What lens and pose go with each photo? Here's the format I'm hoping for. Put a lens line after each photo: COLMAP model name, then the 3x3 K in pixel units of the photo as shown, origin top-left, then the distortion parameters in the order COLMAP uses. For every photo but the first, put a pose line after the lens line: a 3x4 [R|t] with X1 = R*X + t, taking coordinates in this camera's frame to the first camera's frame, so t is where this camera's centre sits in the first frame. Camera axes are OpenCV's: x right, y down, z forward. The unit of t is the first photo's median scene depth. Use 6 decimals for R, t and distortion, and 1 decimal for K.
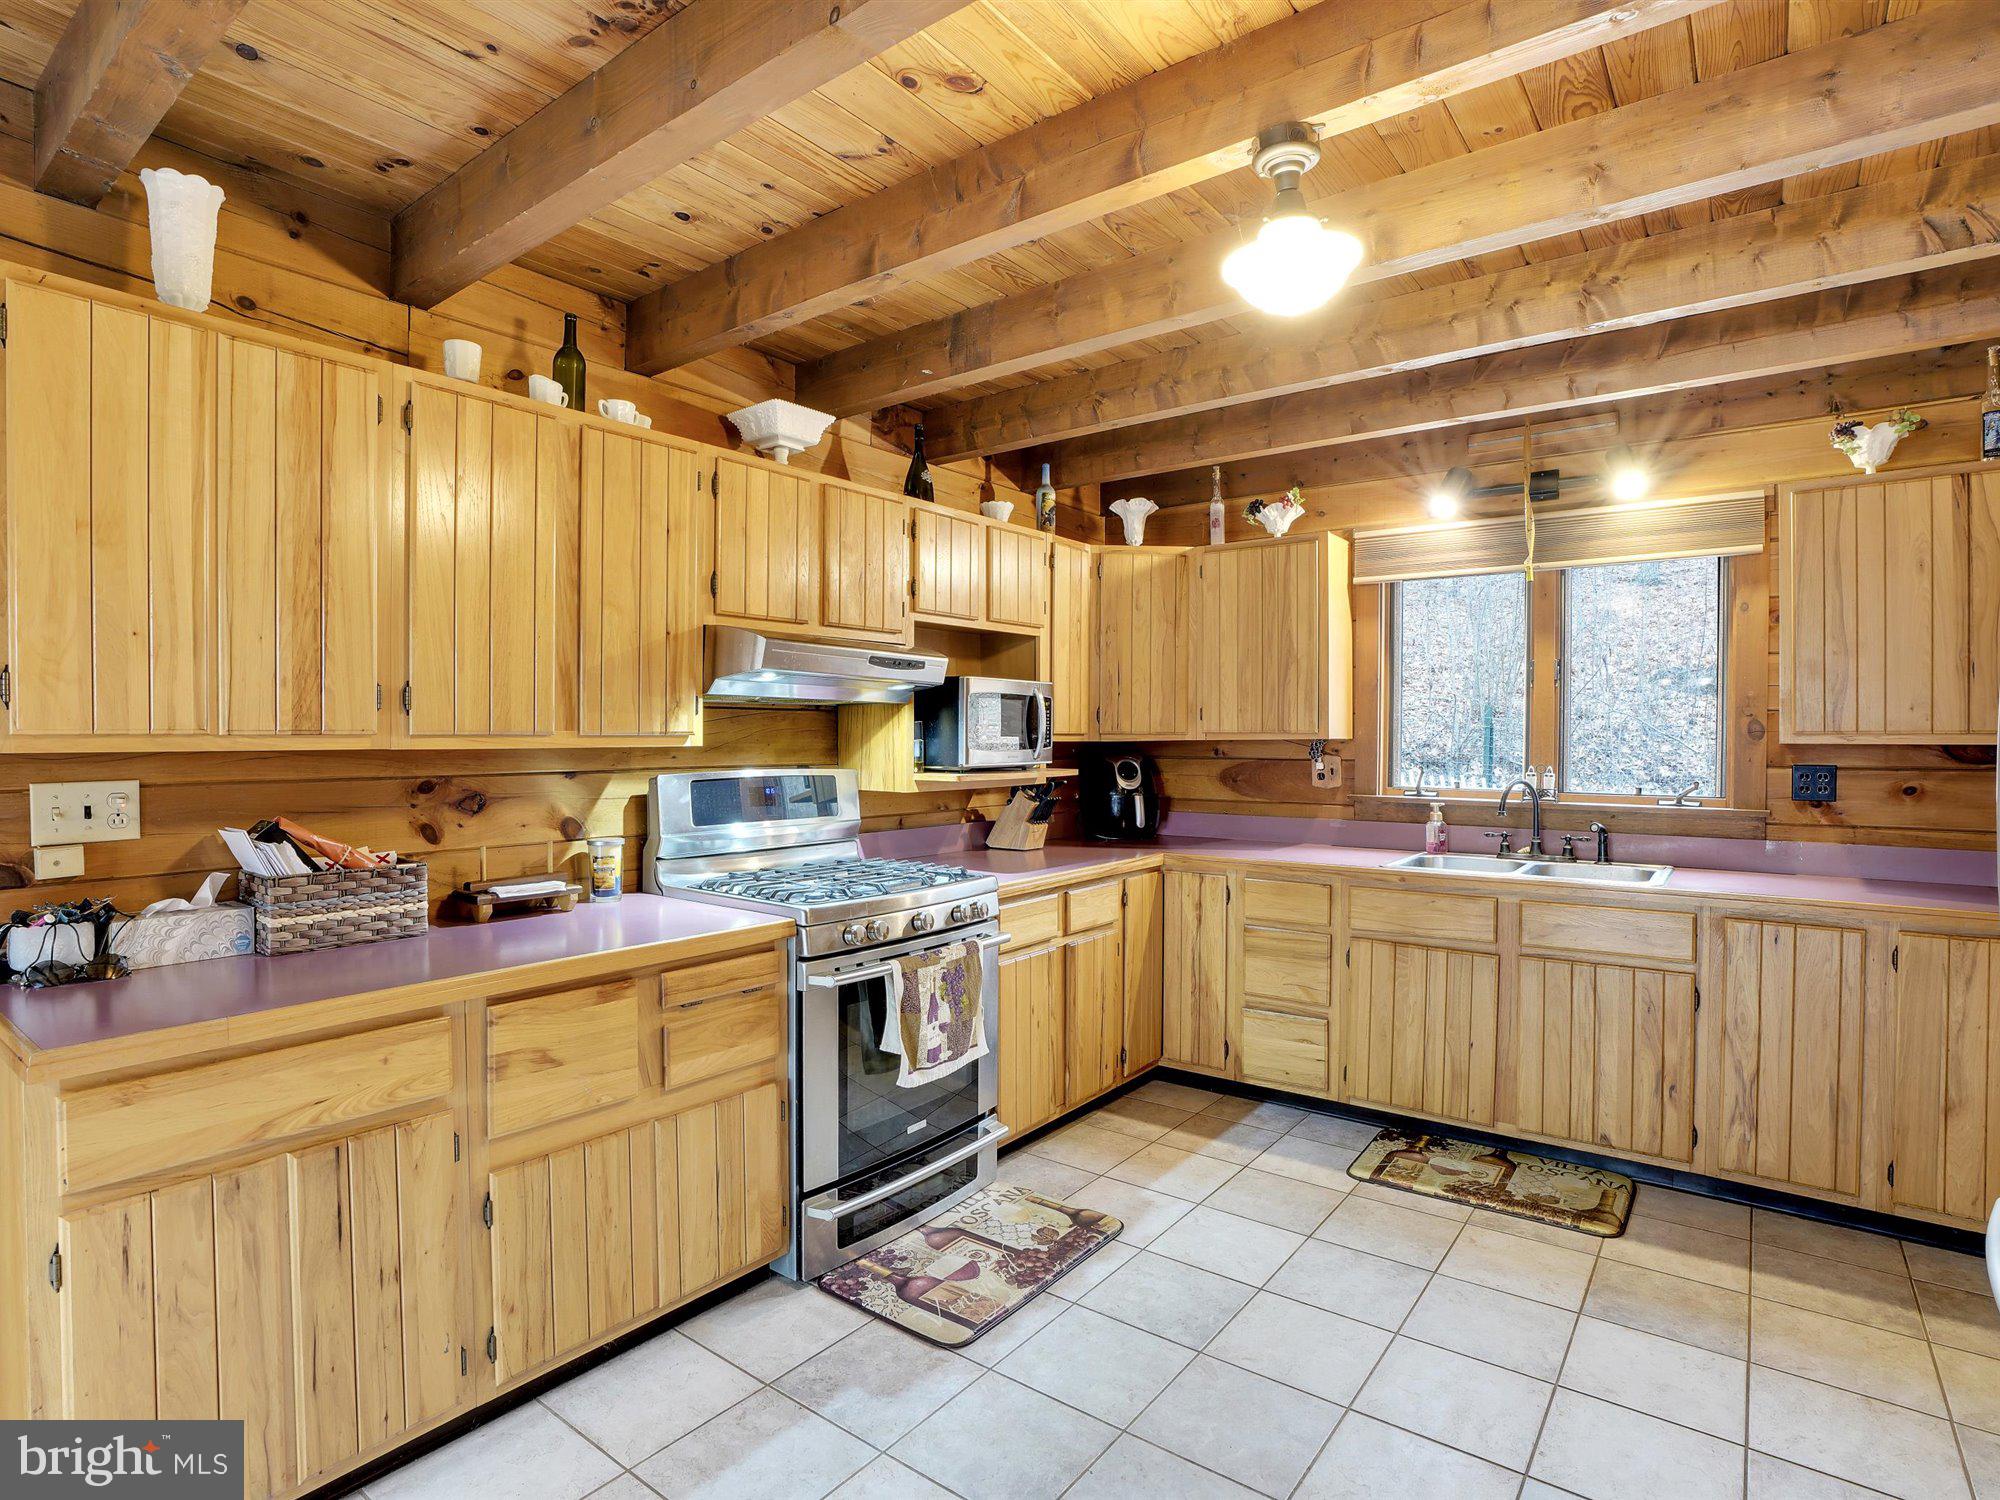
lens RADIAL K [[1030.3, 0, 1000.0], [0, 1030.3, 750.0], [0, 0, 1]] dist [-0.070018, 0.027892]
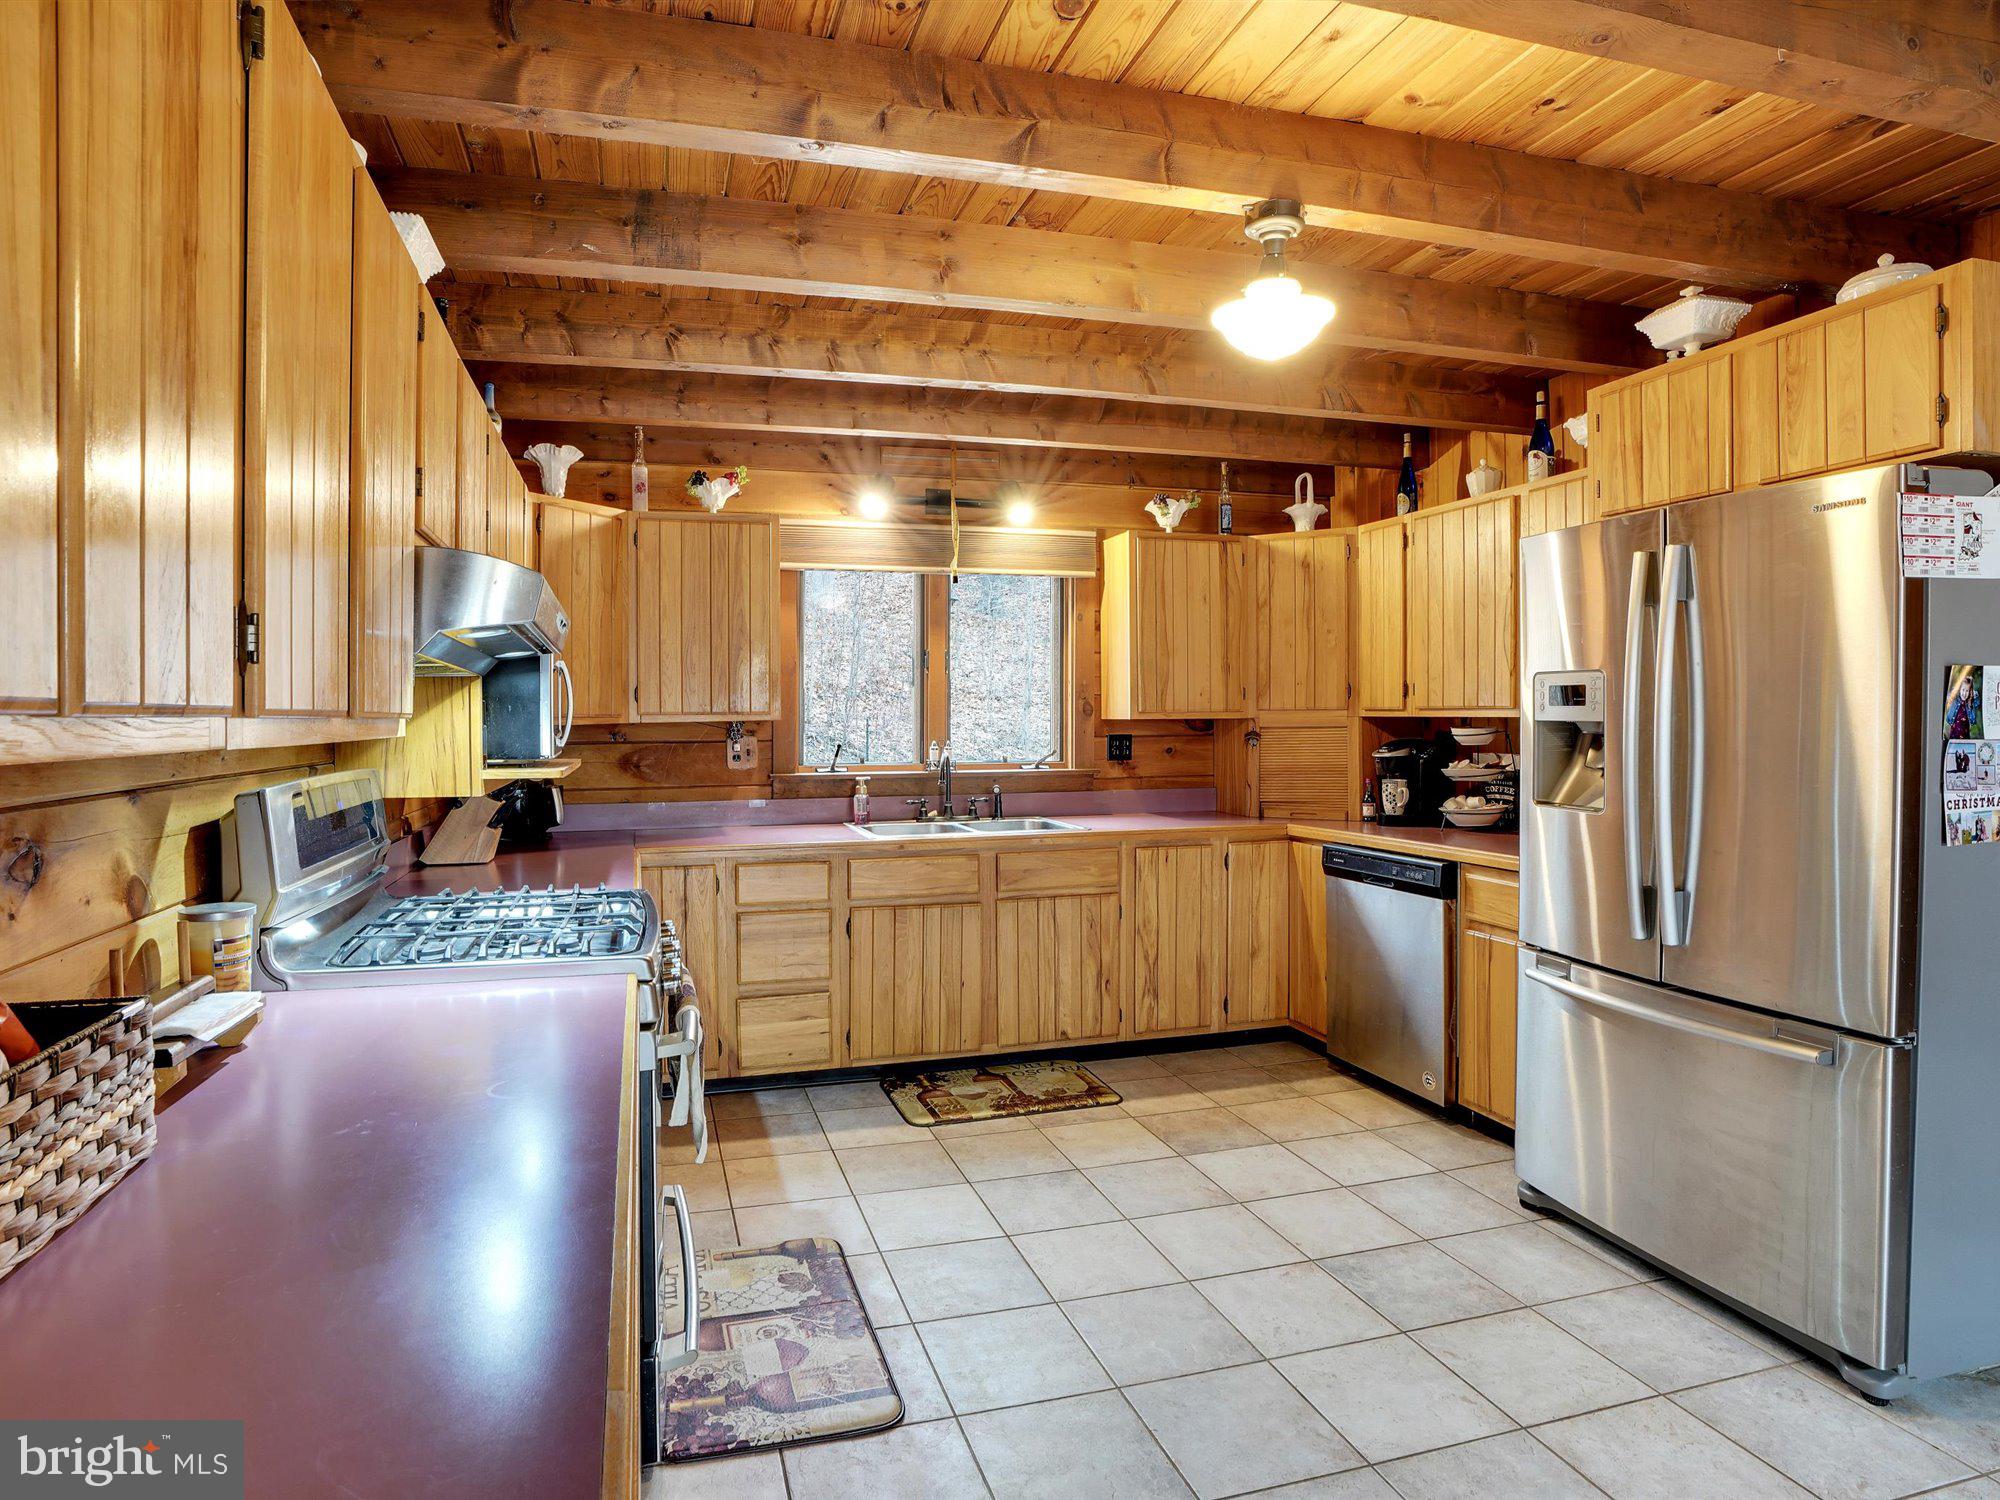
lens RADIAL K [[1016.1, 0, 999.9], [0, 1016.1, 733.8], [0, 0, 1]] dist [-0.072077, 0.026643]
pose [[0.625330, -0.019825, 0.780108, -0.416461], [0.019404, 0.999763, 0.009853, -0.003153], [-0.780119, 0.008976, 0.625567, 0.257405]]
